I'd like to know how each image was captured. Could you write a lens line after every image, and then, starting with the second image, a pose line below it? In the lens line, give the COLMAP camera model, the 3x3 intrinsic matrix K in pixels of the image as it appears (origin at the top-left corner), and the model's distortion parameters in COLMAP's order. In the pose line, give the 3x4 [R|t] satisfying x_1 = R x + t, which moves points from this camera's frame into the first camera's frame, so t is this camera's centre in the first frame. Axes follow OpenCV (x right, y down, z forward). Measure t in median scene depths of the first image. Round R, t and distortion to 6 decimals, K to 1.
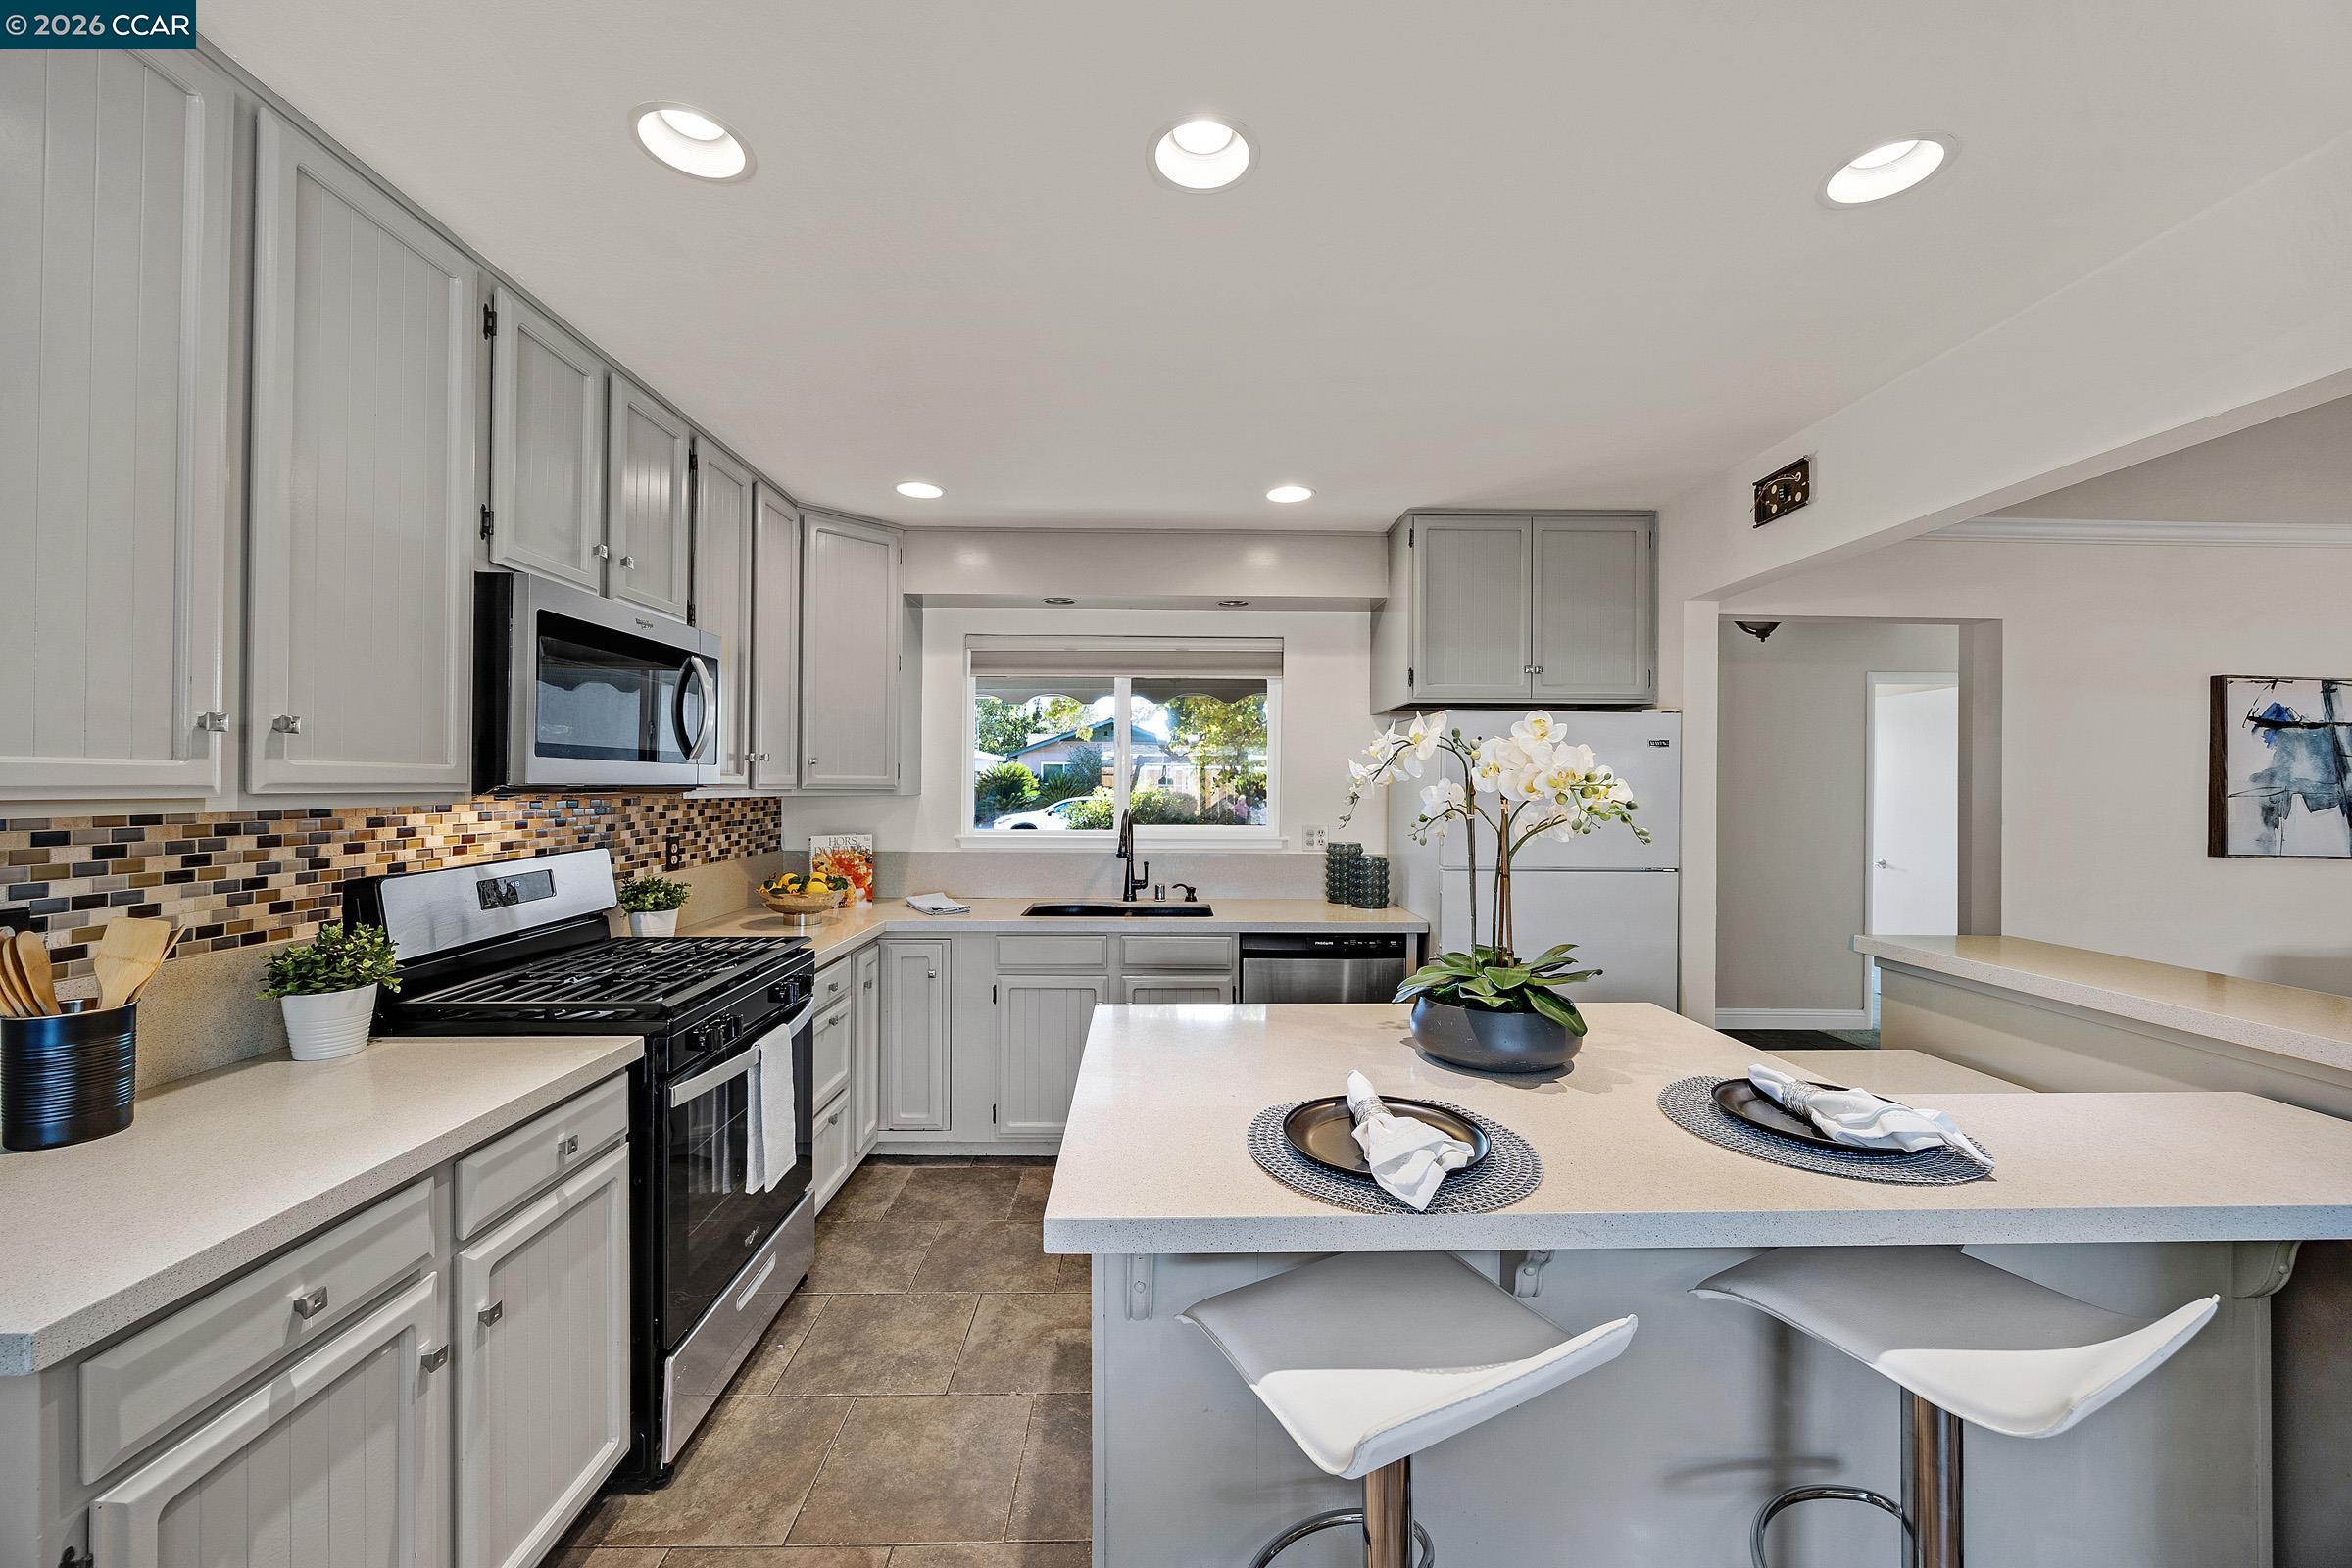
lens RADIAL K [[892.4, 0, 1181.7], [0, 892.4, 782.1], [0, 0, 1]] dist [-0.003319, -0.000127]
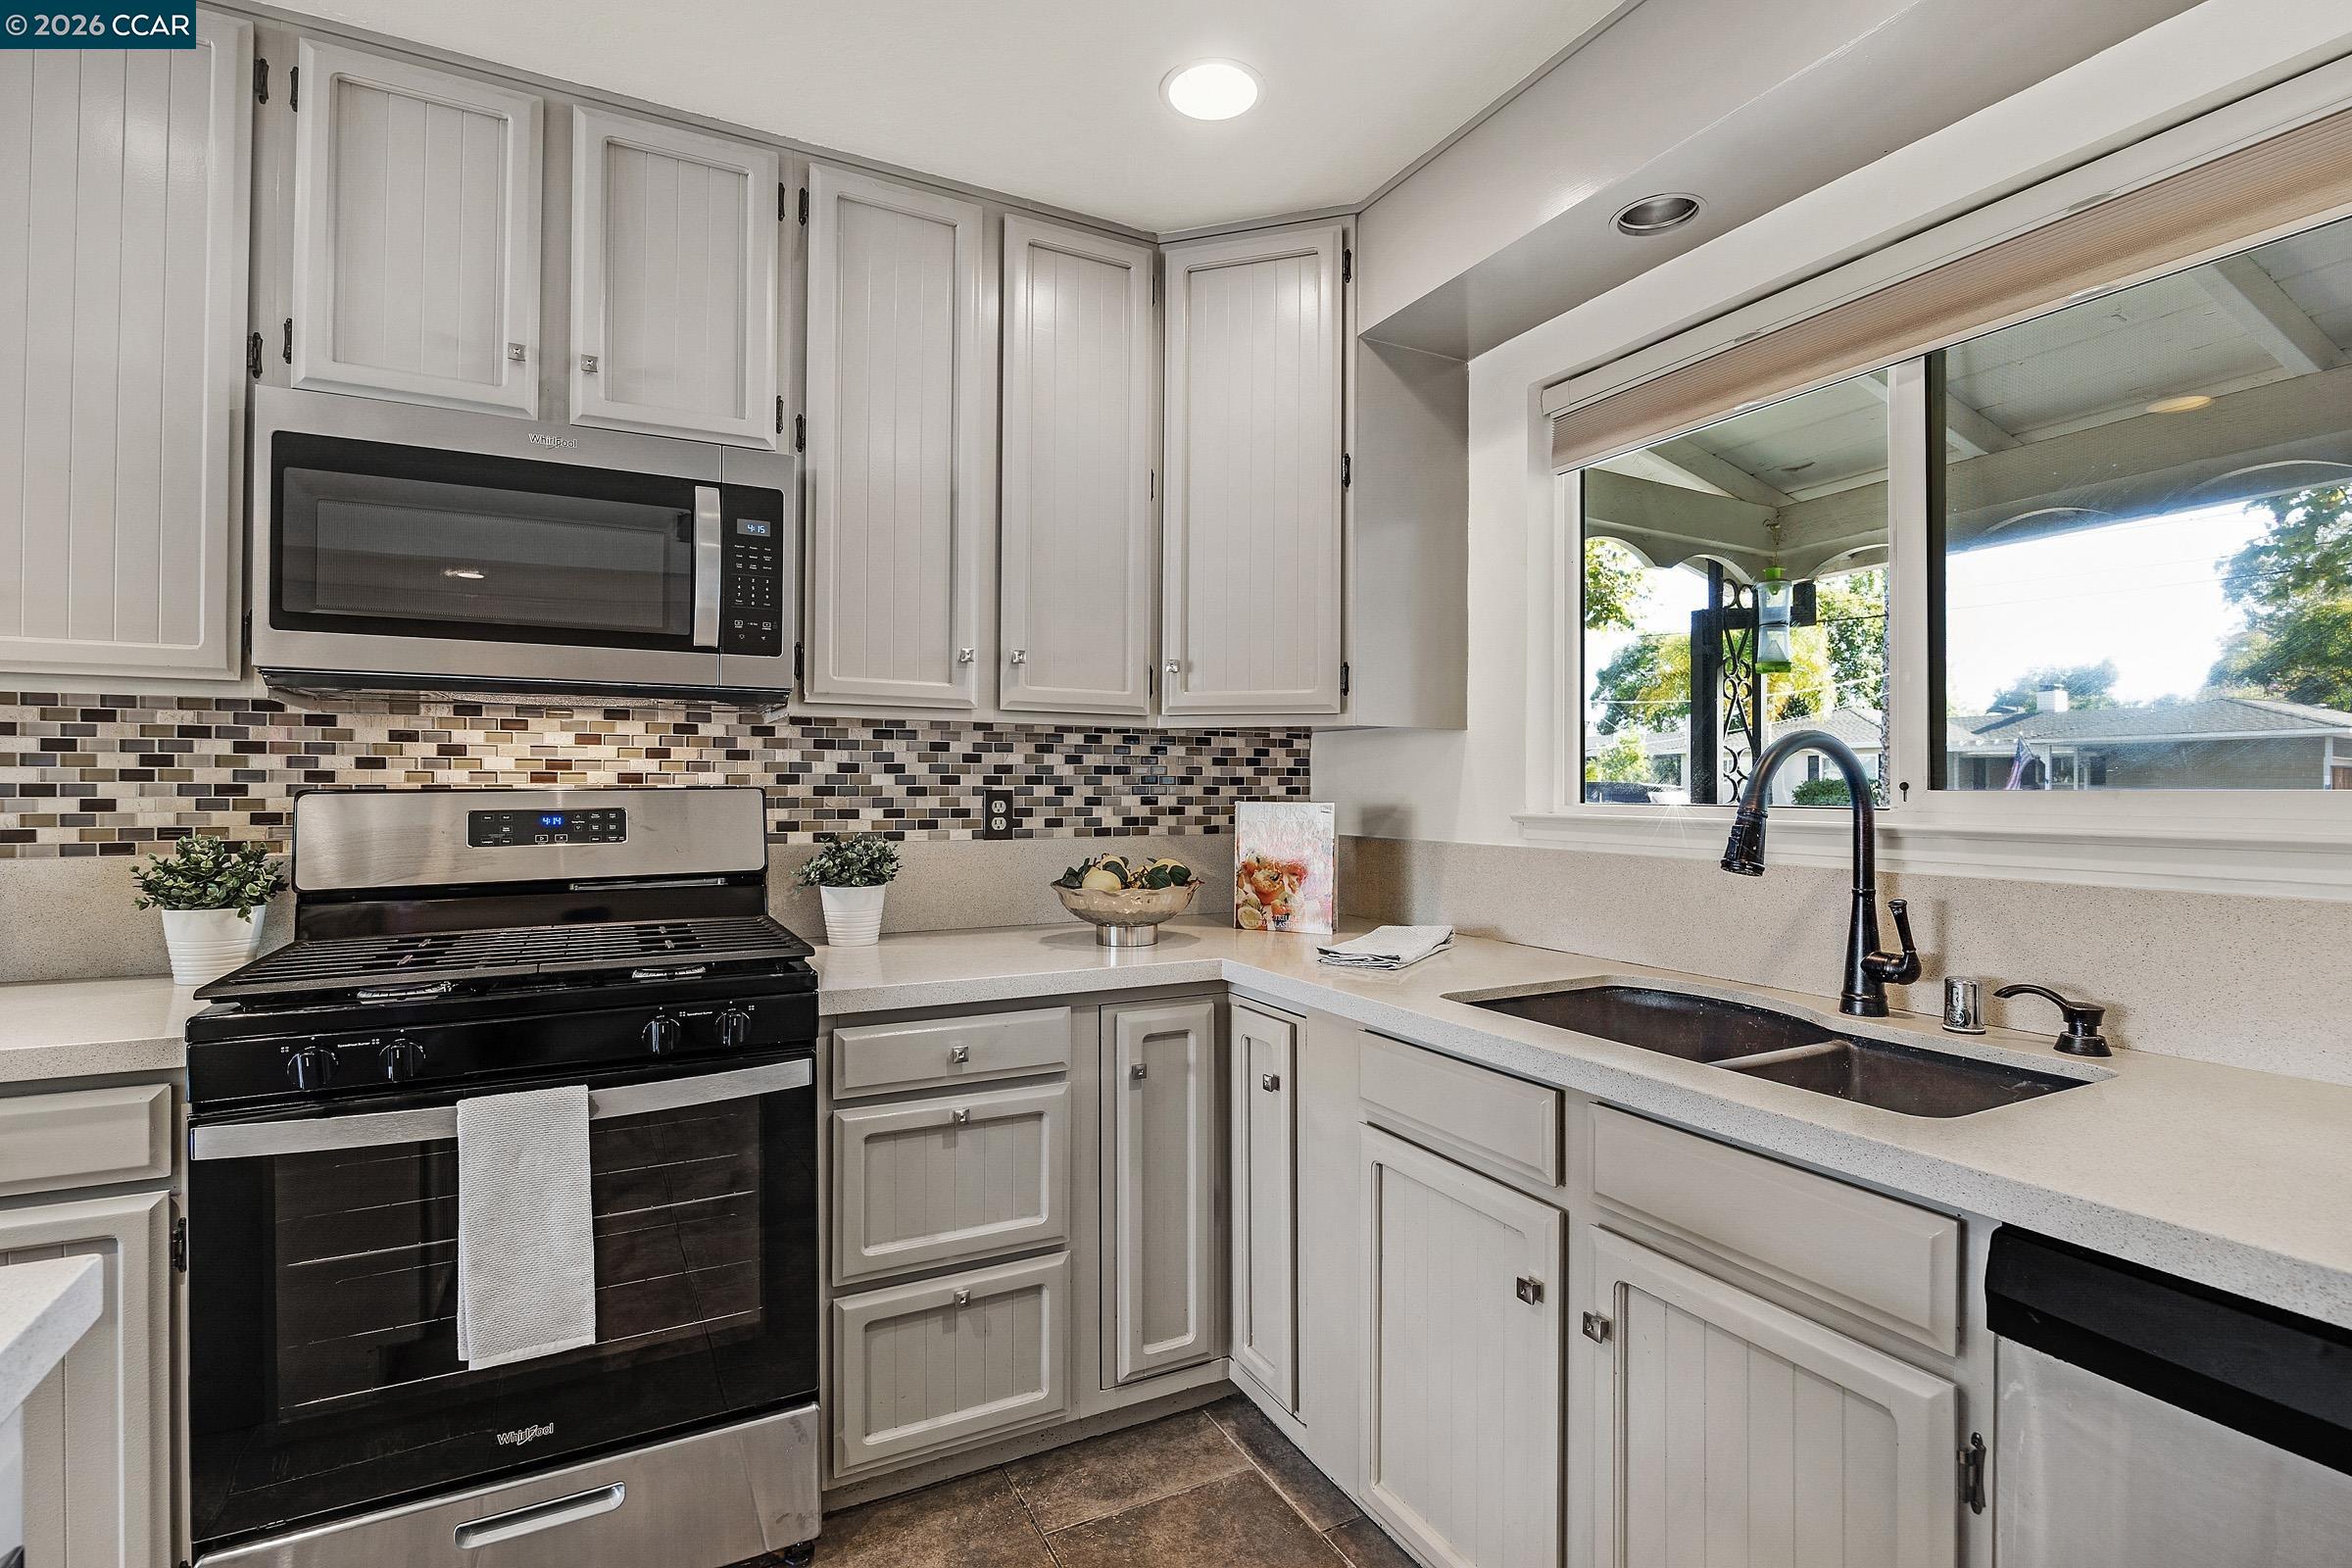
lens RADIAL K [[1083.5, 0, 1186.5], [0, 1083.5, 787.7], [0, 0, 1]] dist [-0.000845, 0.000248]
pose [[0.441193, -0.006333, -0.897390, 0.330717], [0.001174, 0.999978, -0.006480, 0.087973], [0.897412, 0.001805, 0.441190, 1.028430]]
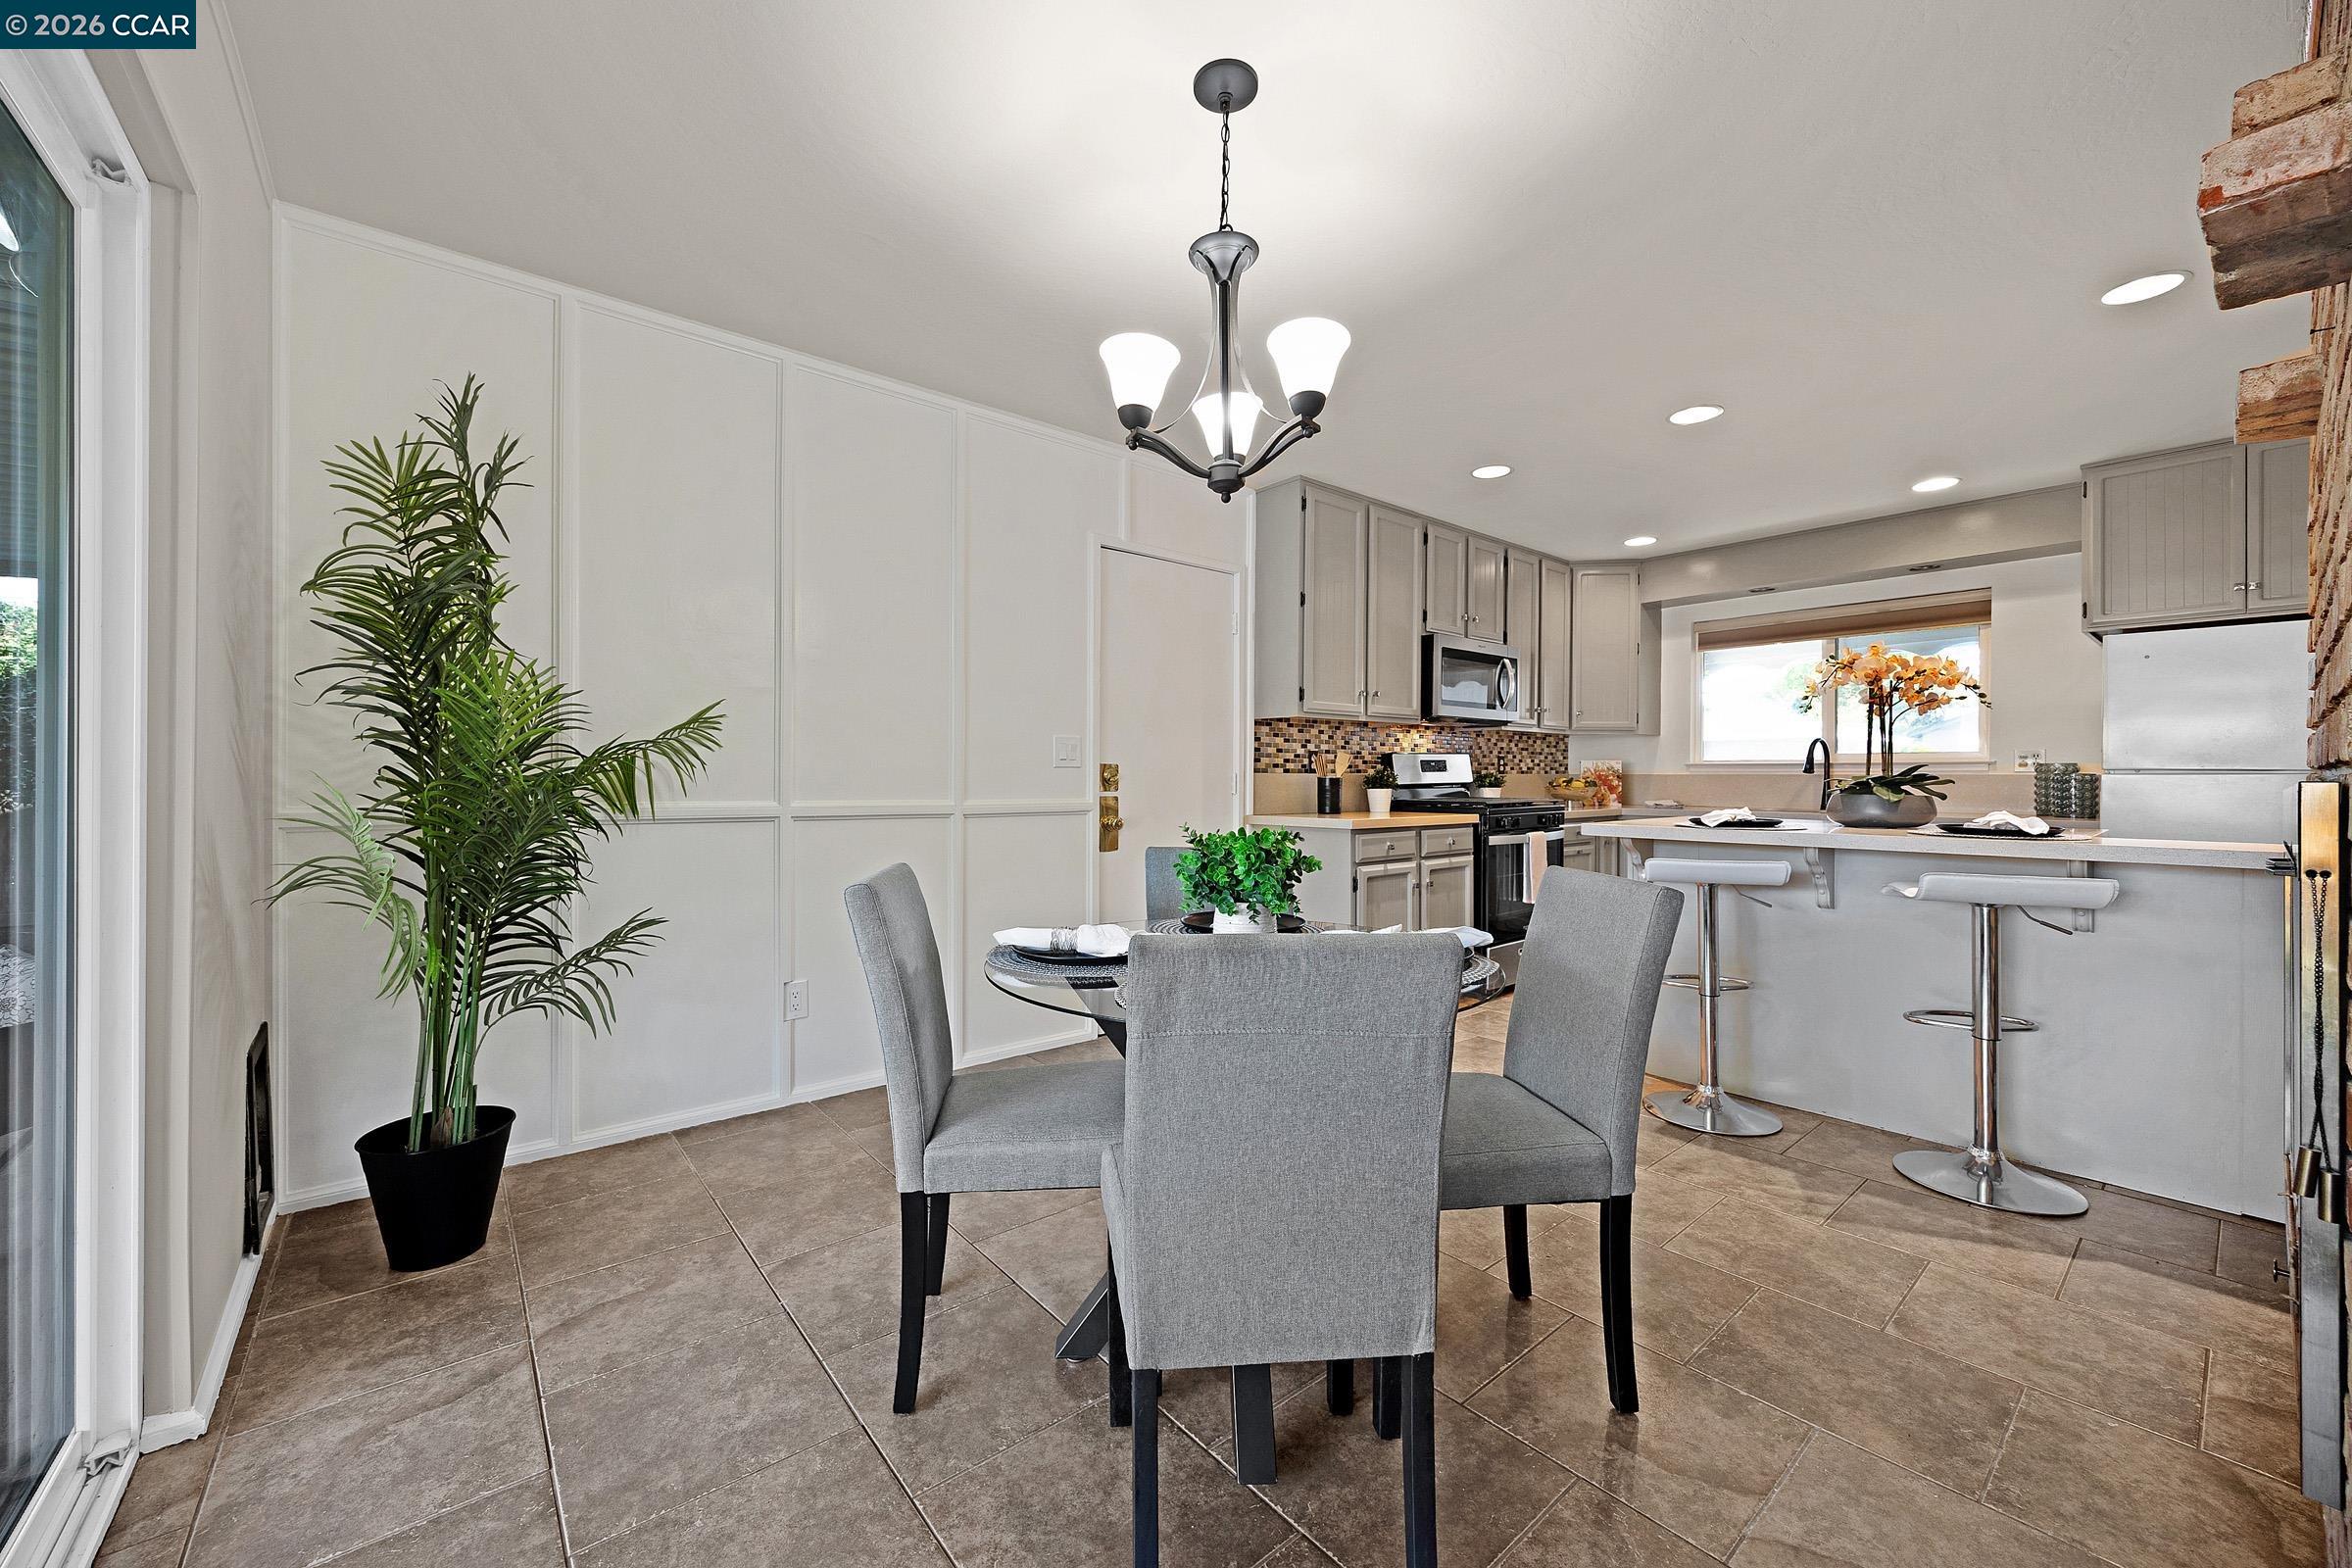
lens RADIAL K [[892.4, 0, 1159.0], [0, 892.4, 774.6], [0, 0, 1]] dist [-0.003319, -0.000127]
pose [[0.604467, -0.003227, -0.796624, 0.659290], [-0.000254, 0.999991, -0.004243, 0.146458], [0.796630, 0.002767, 0.604460, -0.954276]]
